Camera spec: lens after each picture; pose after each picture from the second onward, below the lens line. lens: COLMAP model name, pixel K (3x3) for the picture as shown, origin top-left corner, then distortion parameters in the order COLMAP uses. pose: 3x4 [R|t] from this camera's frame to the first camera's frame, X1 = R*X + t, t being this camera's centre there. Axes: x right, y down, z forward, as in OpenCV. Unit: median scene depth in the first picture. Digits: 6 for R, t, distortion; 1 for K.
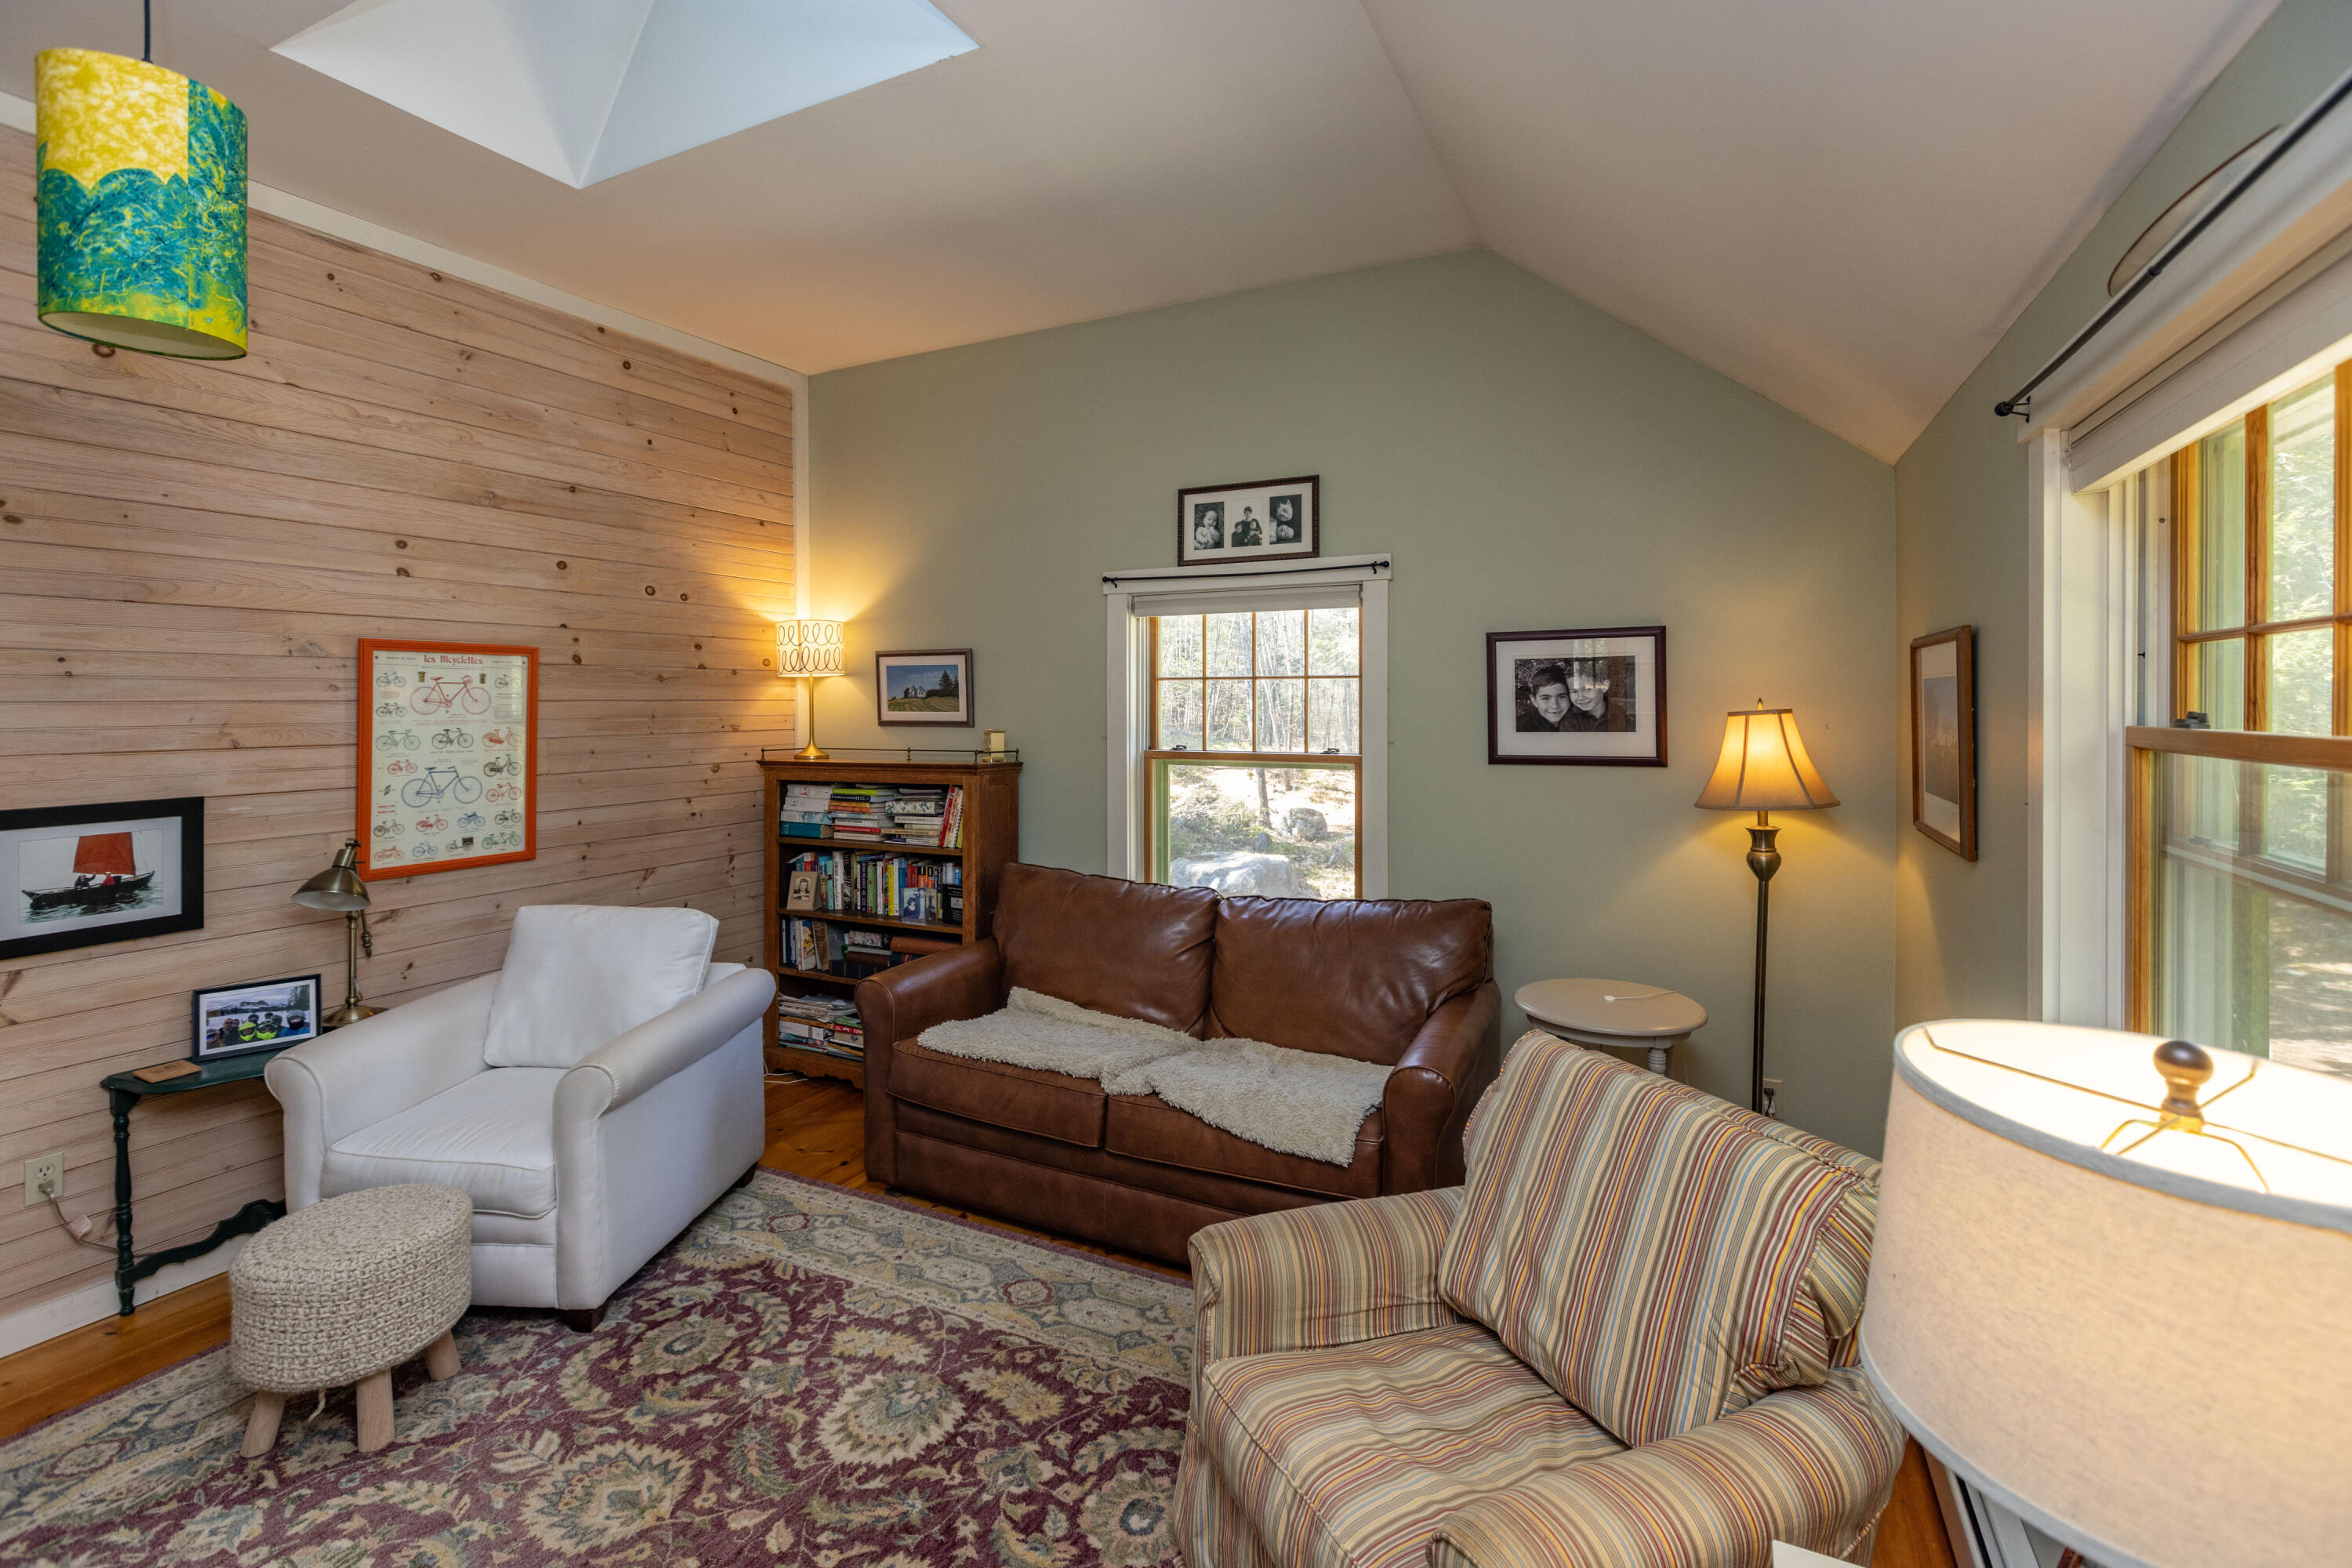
lens RADIAL K [[1066.8, 0, 1172.5], [0, 1066.8, 704.6], [0, 0, 1]] dist [0.000548, -0.000948]
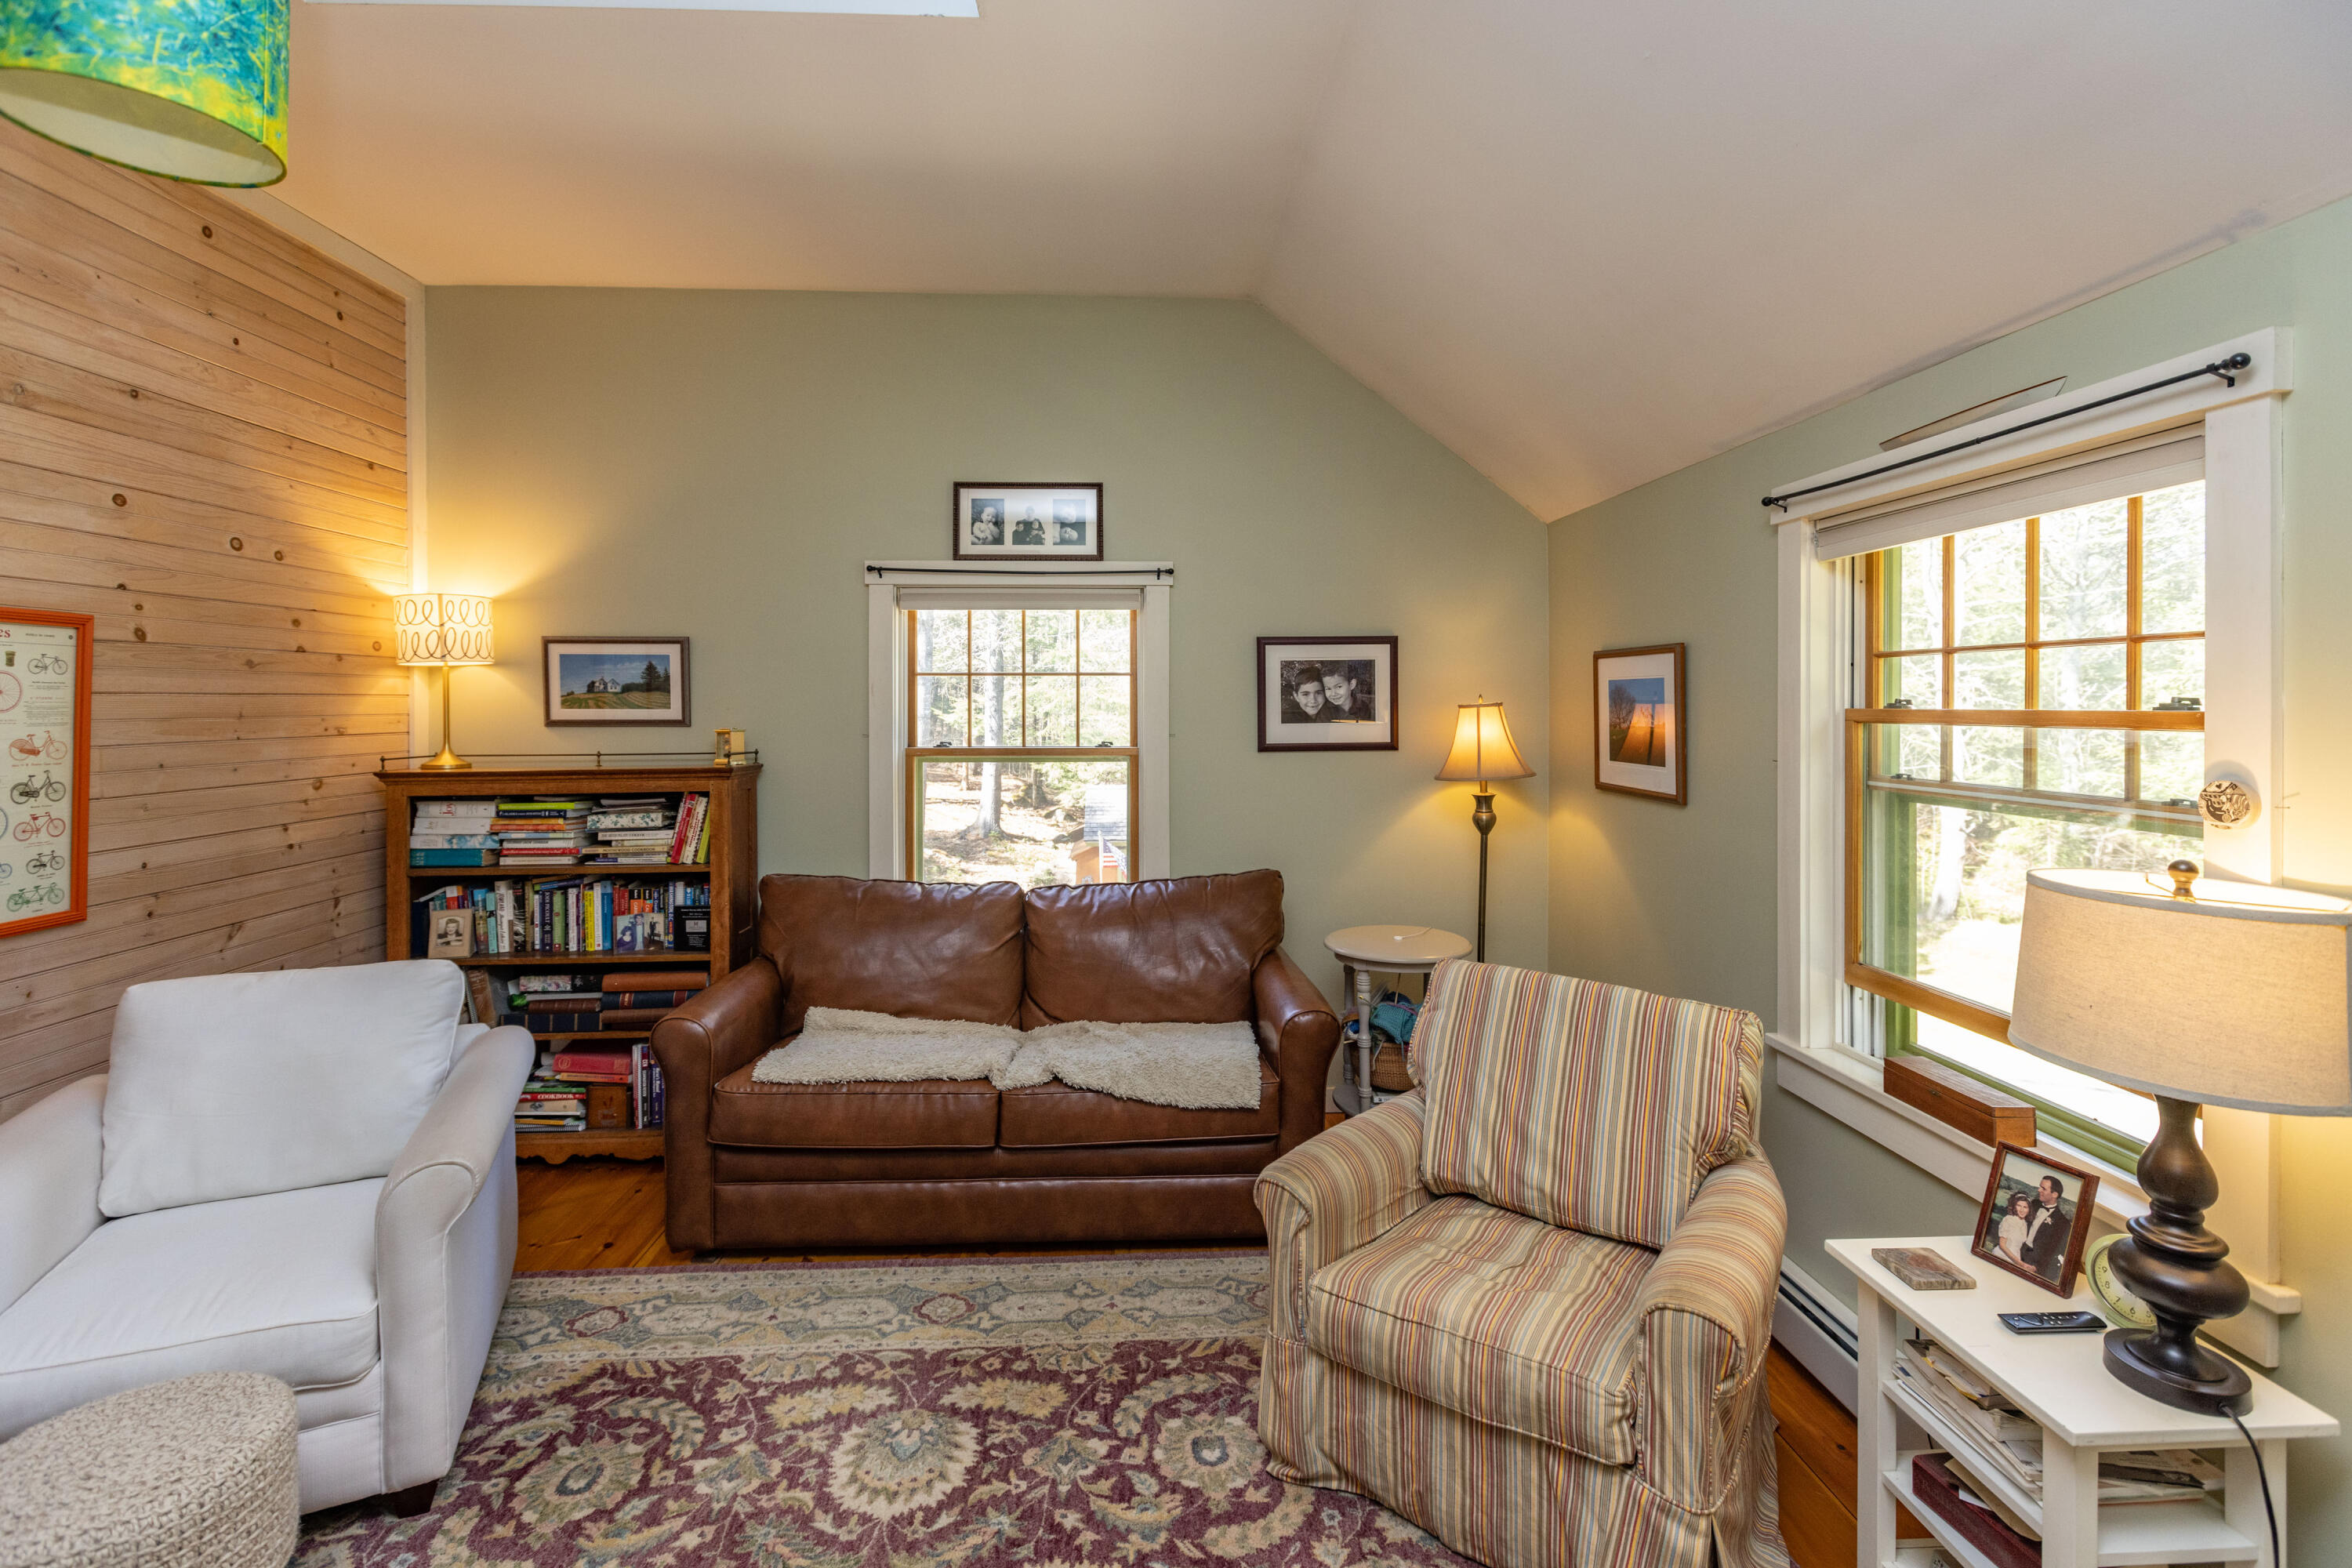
lens RADIAL K [[1066.8, 0, 1184.7], [0, 1066.8, 705.7], [0, 0, 1]] dist [0.000548, -0.000948]
pose [[0.866816, -0.001000, 0.498627, -0.368995], [0.001512, 0.999999, -0.000622, 0.007238], [-0.498625, 0.001293, 0.866817, 0.049673]]
